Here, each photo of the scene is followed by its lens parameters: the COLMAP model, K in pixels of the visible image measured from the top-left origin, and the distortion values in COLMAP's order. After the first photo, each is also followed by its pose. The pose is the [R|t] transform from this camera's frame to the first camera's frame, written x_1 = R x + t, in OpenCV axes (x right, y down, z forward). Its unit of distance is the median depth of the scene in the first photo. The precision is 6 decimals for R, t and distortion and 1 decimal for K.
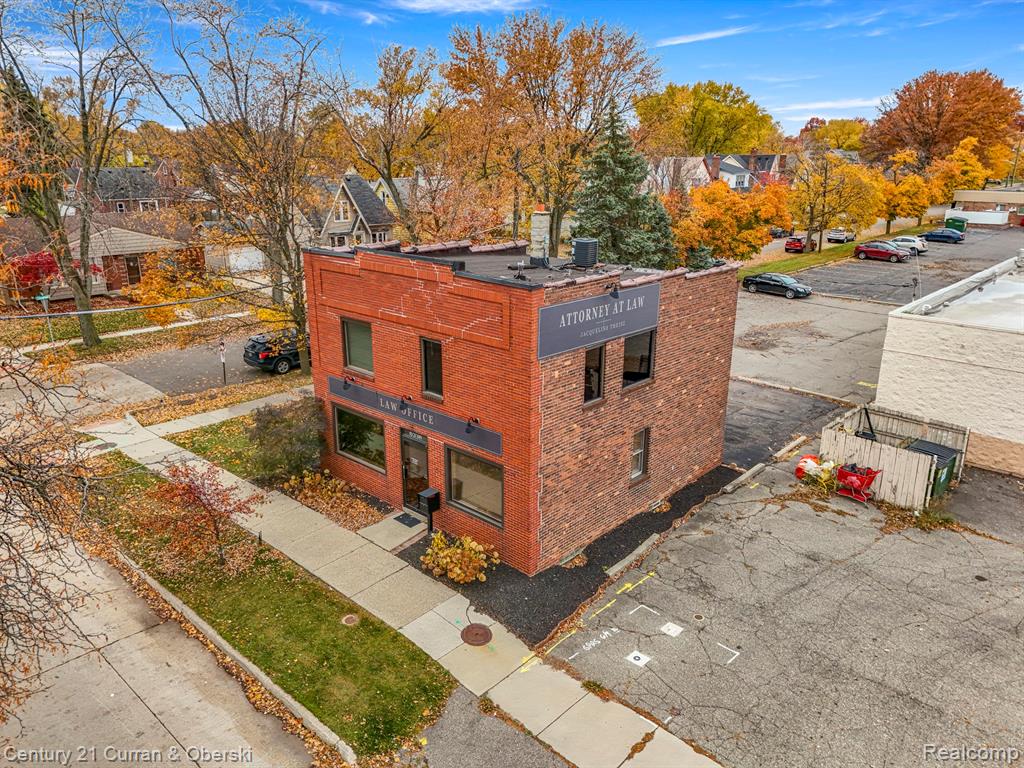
lens RADIAL K [[746.3, 0, 508.7], [0, 746.3, 380.3], [0, 0, 1]] dist [0.069888, -0.063786]
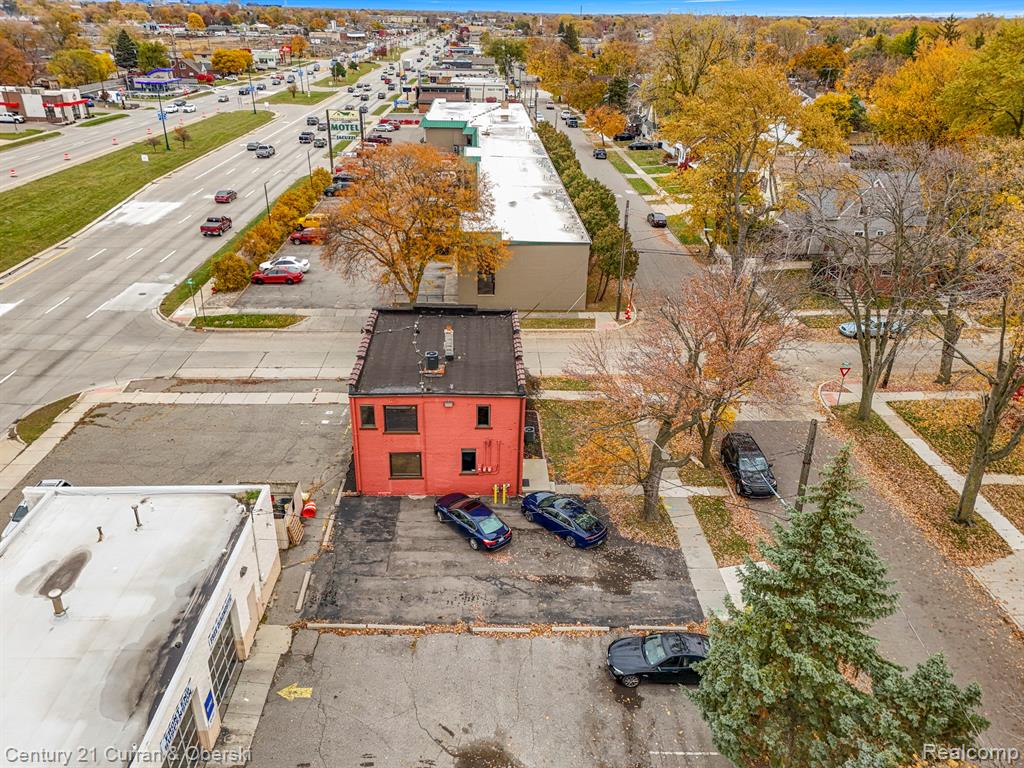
lens RADIAL K [[746.3, 0, 508.7], [0, 746.3, 380.3], [0, 0, 1]] dist [0.069888, -0.063786]
pose [[-0.707951, 0.297389, -0.640597, 1.172917], [-0.225416, 0.764443, 0.603999, -1.306382], [0.669322, 0.572003, -0.474152, 2.129329]]
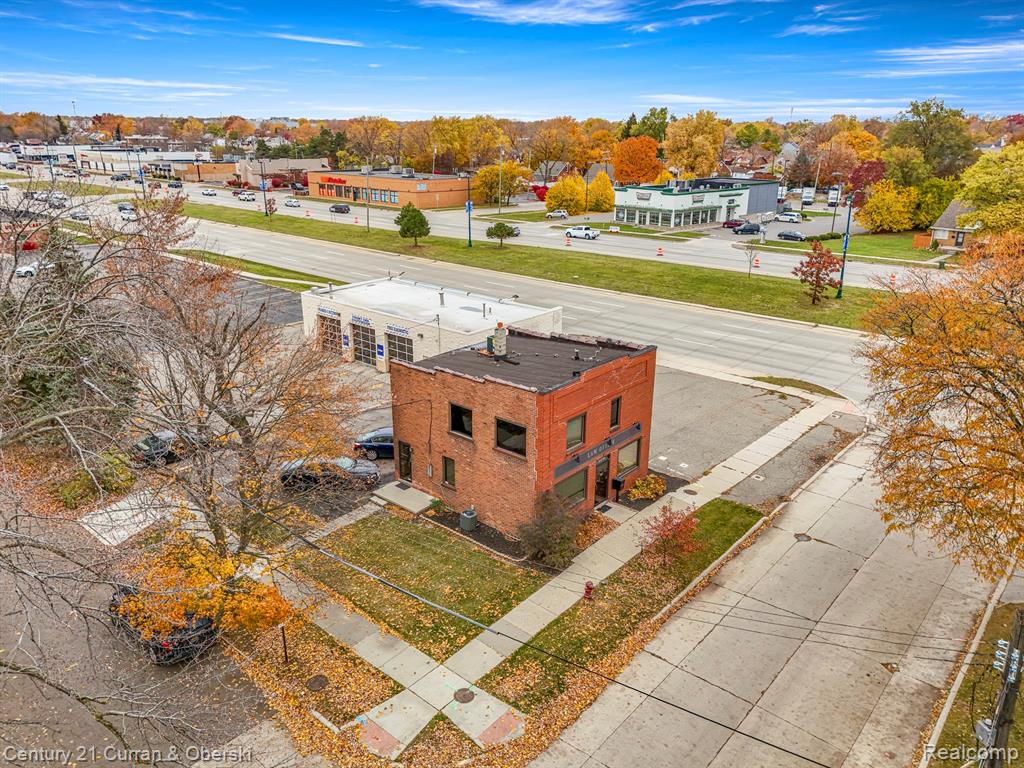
lens RADIAL K [[746.3, 0, 508.7], [0, 746.3, 380.3], [0, 0, 1]] dist [0.069888, -0.063786]
pose [[-0.041046, -0.321289, 0.946091, -1.597749], [0.291600, 0.901815, 0.318904, -0.665684], [-0.955659, 0.288970, 0.056672, 0.993151]]
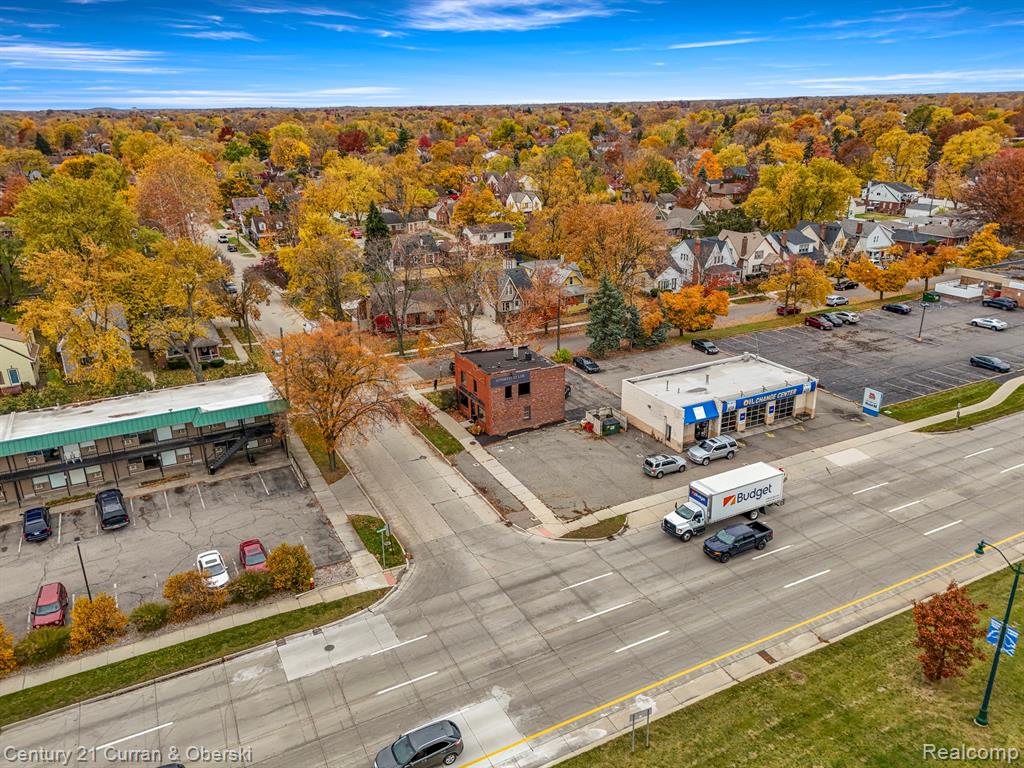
lens RADIAL K [[746.3, 0, 508.7], [0, 746.3, 380.3], [0, 0, 1]] dist [0.069888, -0.063786]
pose [[0.940934, 0.098785, -0.323858, 1.304962], [-0.081681, 0.994469, 0.066024, -0.312432], [0.328589, -0.035671, 0.943799, -2.667474]]
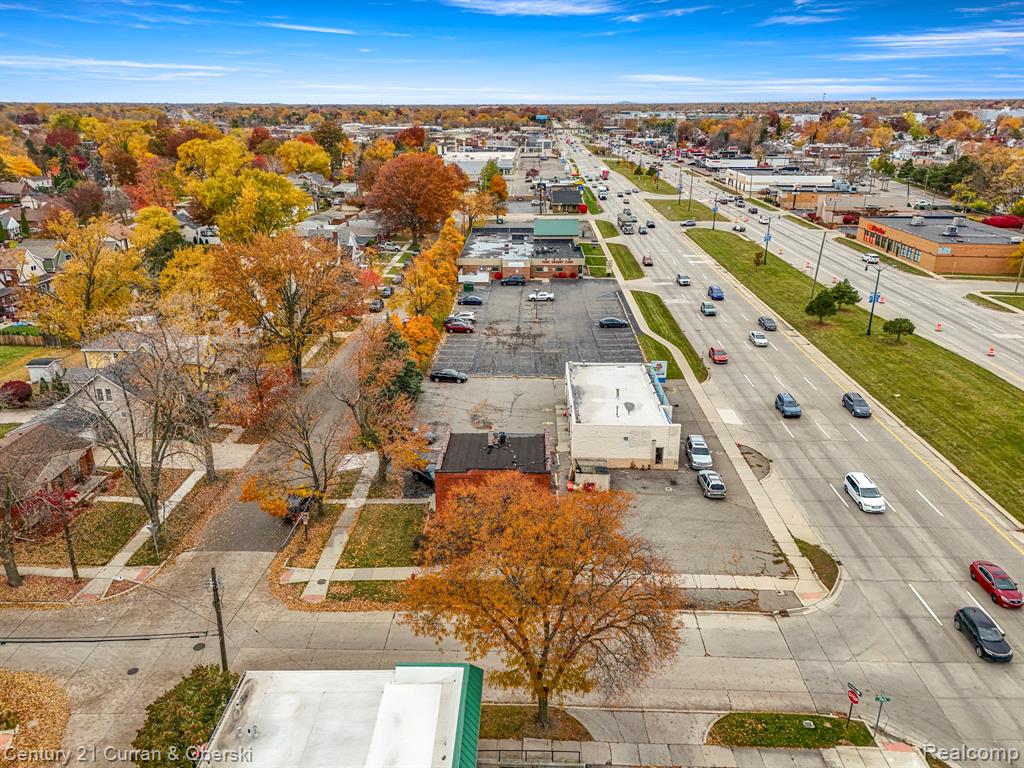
lens RADIAL K [[757.4, 0, 509.5], [0, 757.4, 350.9], [0, 0, 1]] dist [0.089730, -0.079628]
pose [[0.746242, -0.206022, 0.632991, -1.707748], [0.200947, 0.976260, 0.080848, -0.762657], [-0.634621, 0.066866, 0.769926, -1.272217]]
